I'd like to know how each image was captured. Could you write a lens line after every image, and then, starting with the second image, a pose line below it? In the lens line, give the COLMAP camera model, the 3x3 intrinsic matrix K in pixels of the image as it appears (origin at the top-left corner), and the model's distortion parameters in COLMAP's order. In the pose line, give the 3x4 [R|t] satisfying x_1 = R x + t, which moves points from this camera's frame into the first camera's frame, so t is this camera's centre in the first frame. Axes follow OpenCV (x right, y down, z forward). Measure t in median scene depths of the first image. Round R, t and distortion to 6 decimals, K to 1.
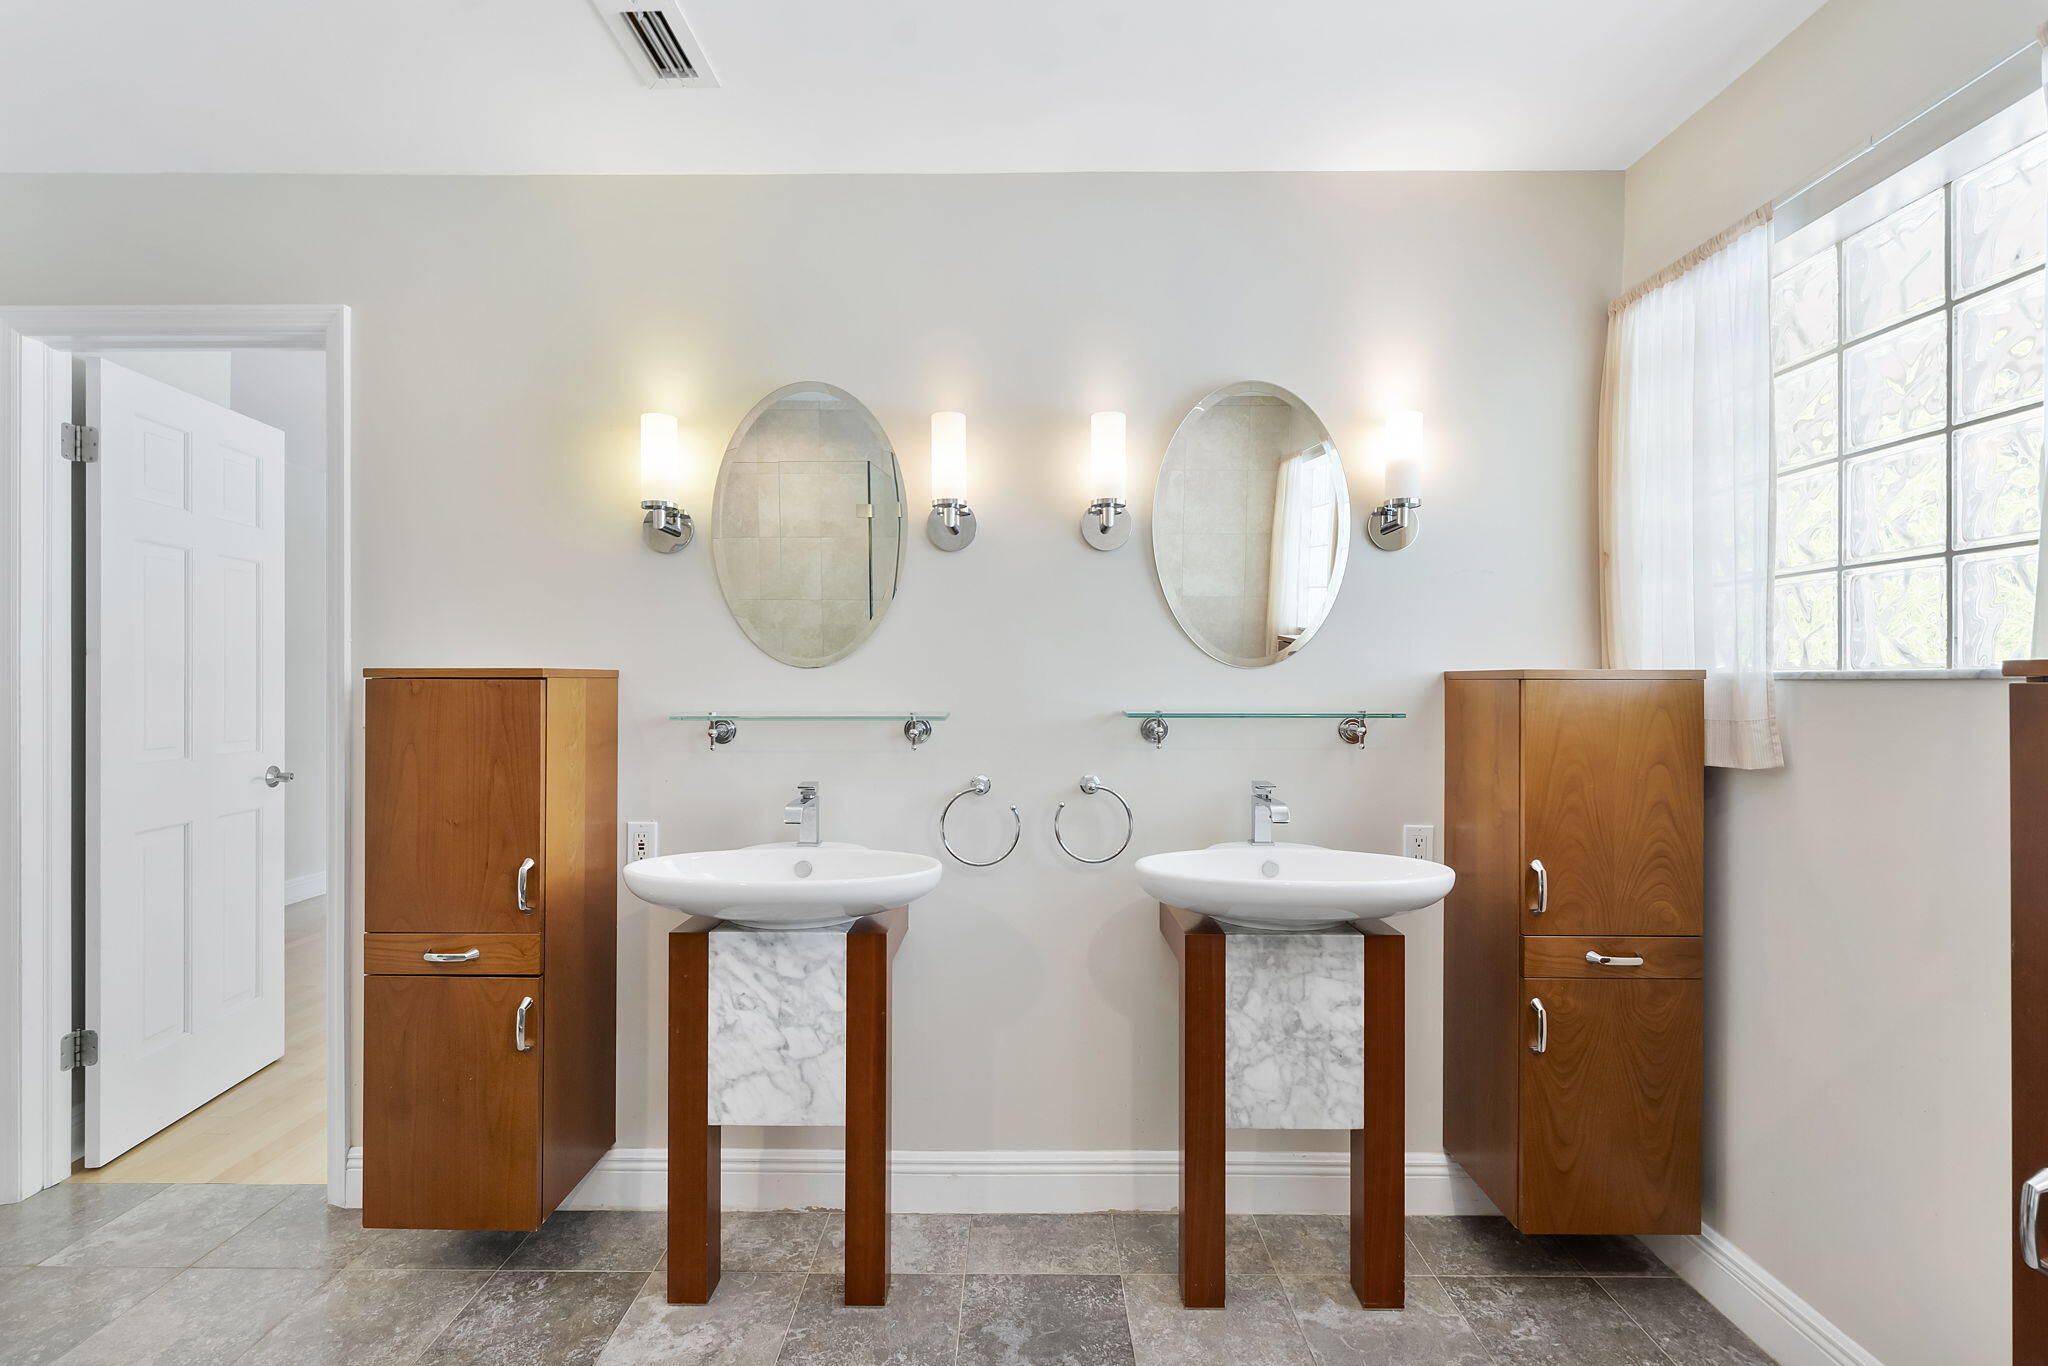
lens RADIAL K [[830.7, 0, 1013.1], [0, 830.7, 692.3], [0, 0, 1]] dist [0.003307, 0.000019]
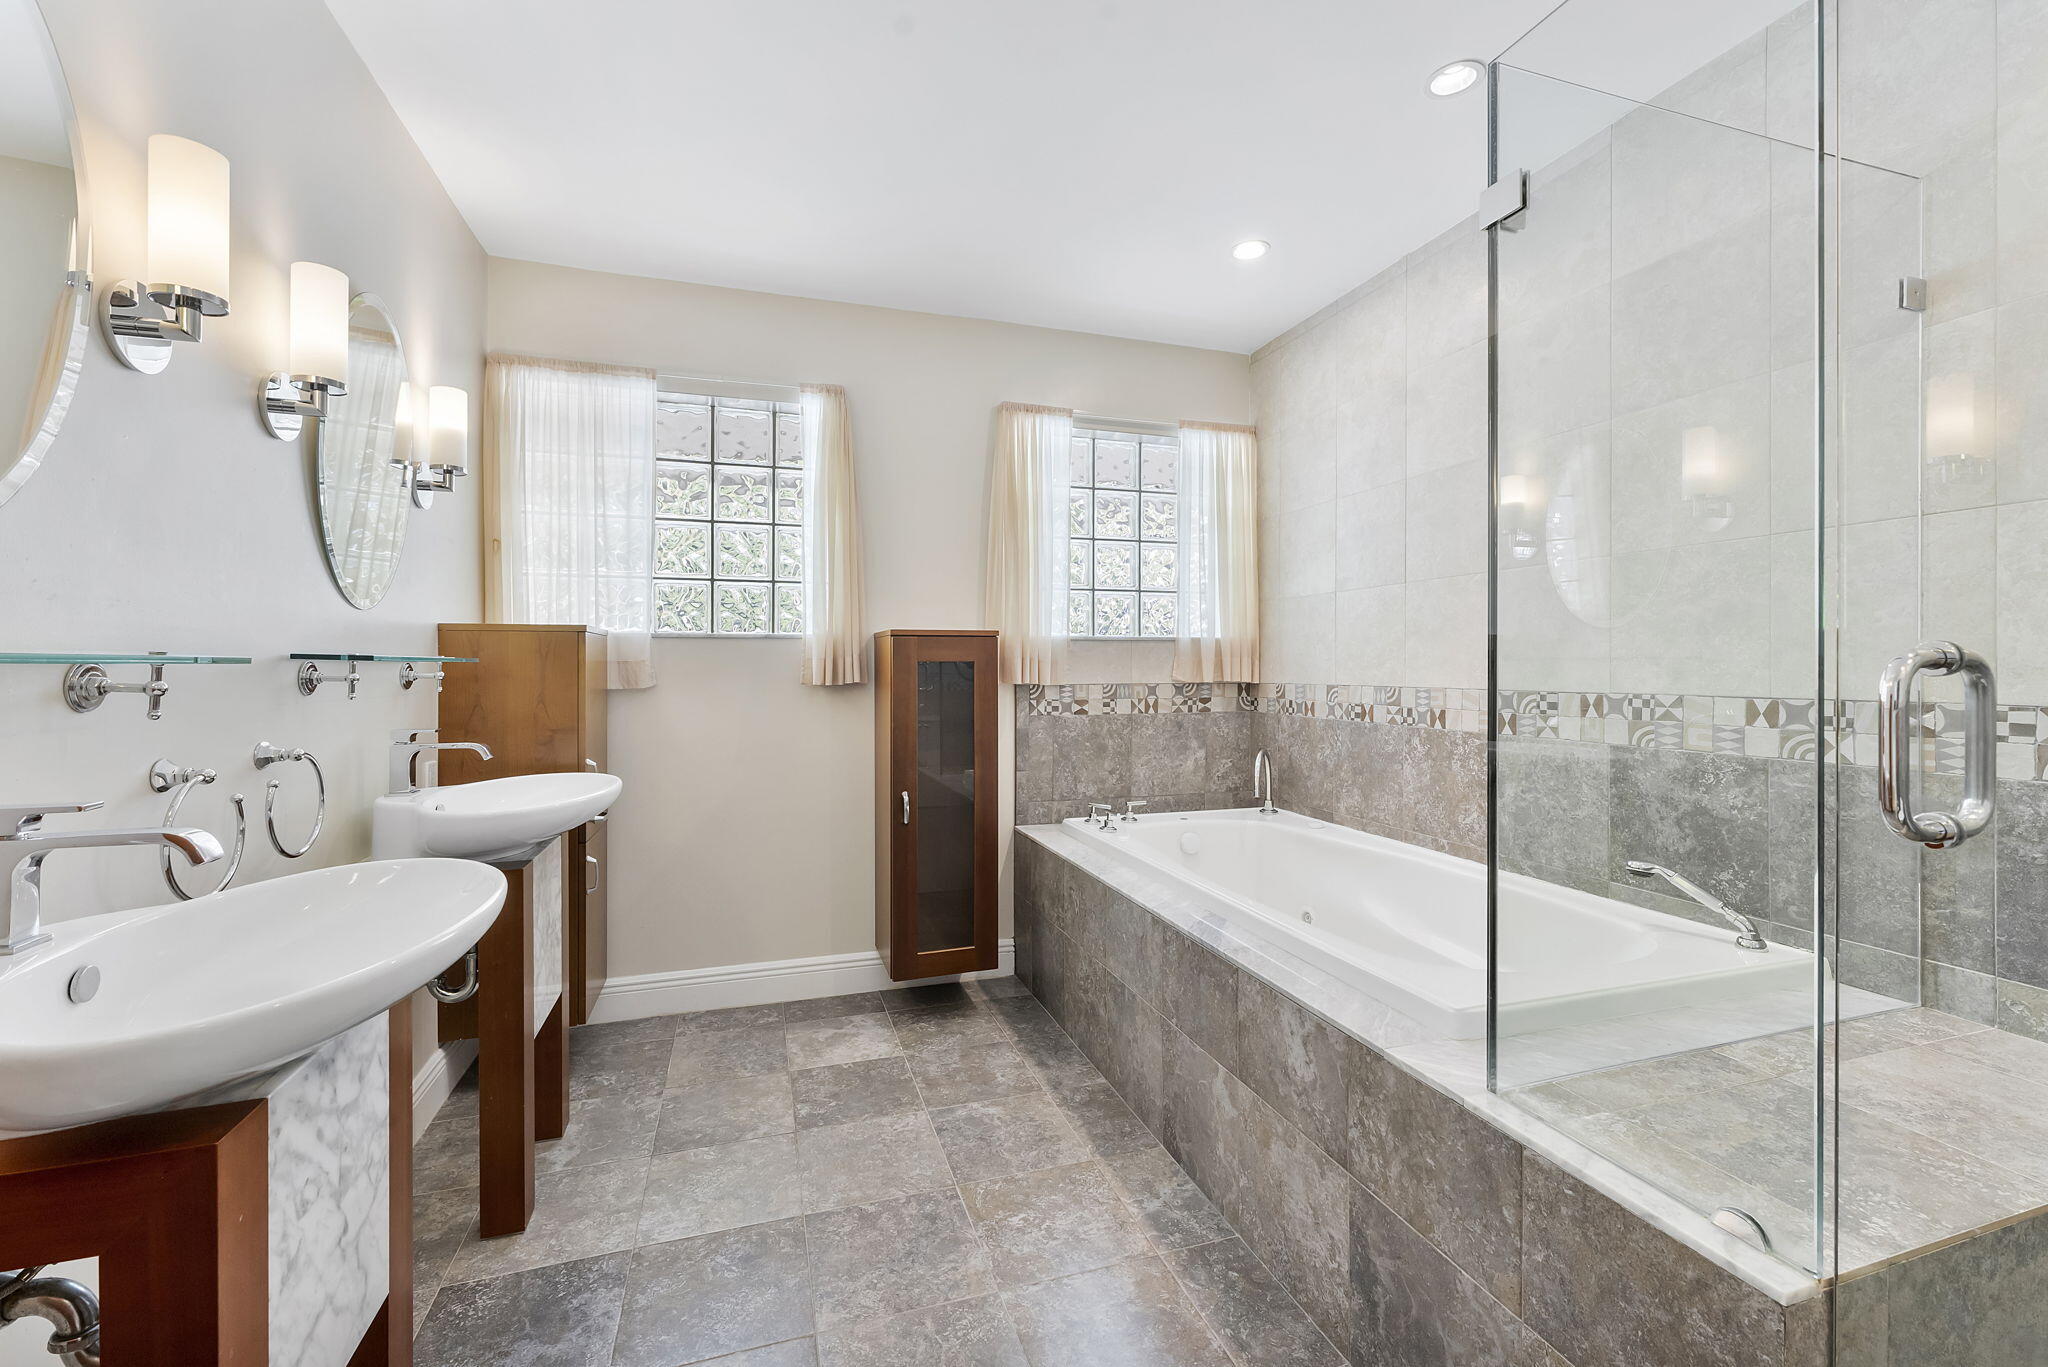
lens RADIAL K [[836.4, 0, 1026.9], [0, 836.4, 665.0], [0, 0, 1]] dist [-0.001474, -0.000177]
pose [[-0.313874, -0.001524, 0.949463, -0.954193], [-0.005412, 0.999985, -0.000184, 0.038626], [-0.949449, -0.005196, -0.313878, 0.730026]]
